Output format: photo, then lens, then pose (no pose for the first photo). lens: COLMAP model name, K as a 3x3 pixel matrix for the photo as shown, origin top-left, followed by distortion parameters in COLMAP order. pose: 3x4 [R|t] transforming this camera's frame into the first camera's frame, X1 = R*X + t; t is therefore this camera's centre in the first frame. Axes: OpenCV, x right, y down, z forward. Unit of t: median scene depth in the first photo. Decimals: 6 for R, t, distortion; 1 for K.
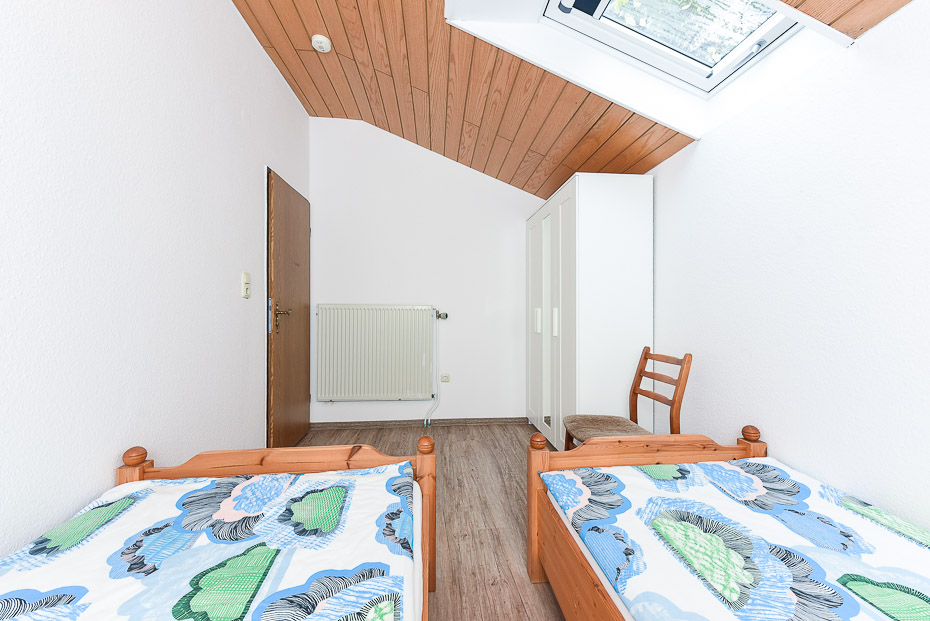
lens RADIAL K [[381.0, 0, 466.0], [0, 381.0, 289.6], [0, 0, 1]] dist [0.000437, -0.000142]
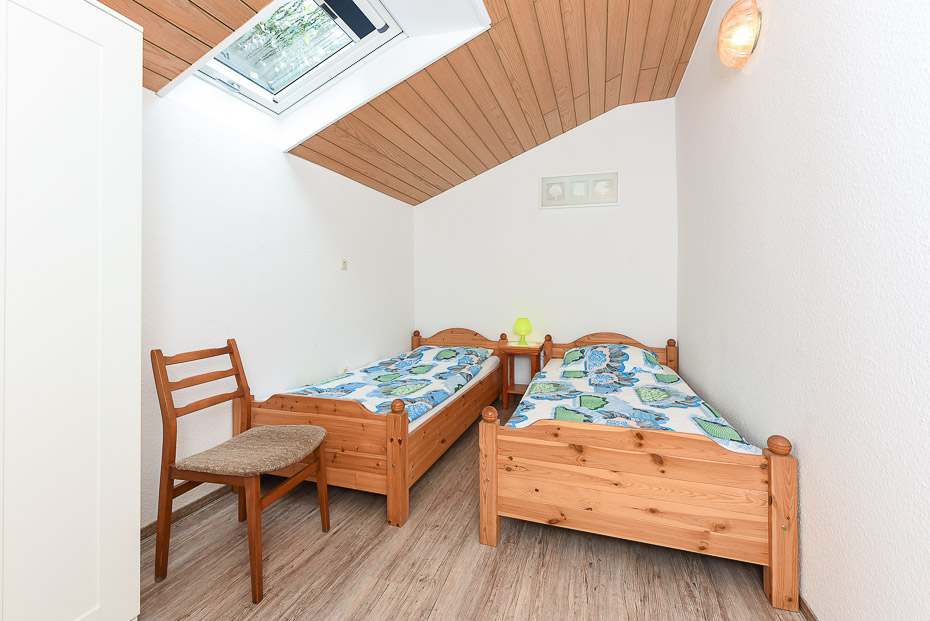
lens RADIAL K [[381.0, 0, 466.0], [0, 381.0, 289.6], [0, 0, 1]] dist [0.000437, -0.000142]
pose [[-0.906422, -0.005012, 0.422343, -0.427327], [-0.012961, 0.999789, -0.015951, 0.042228], [-0.422173, -0.019933, -0.906296, 1.718860]]
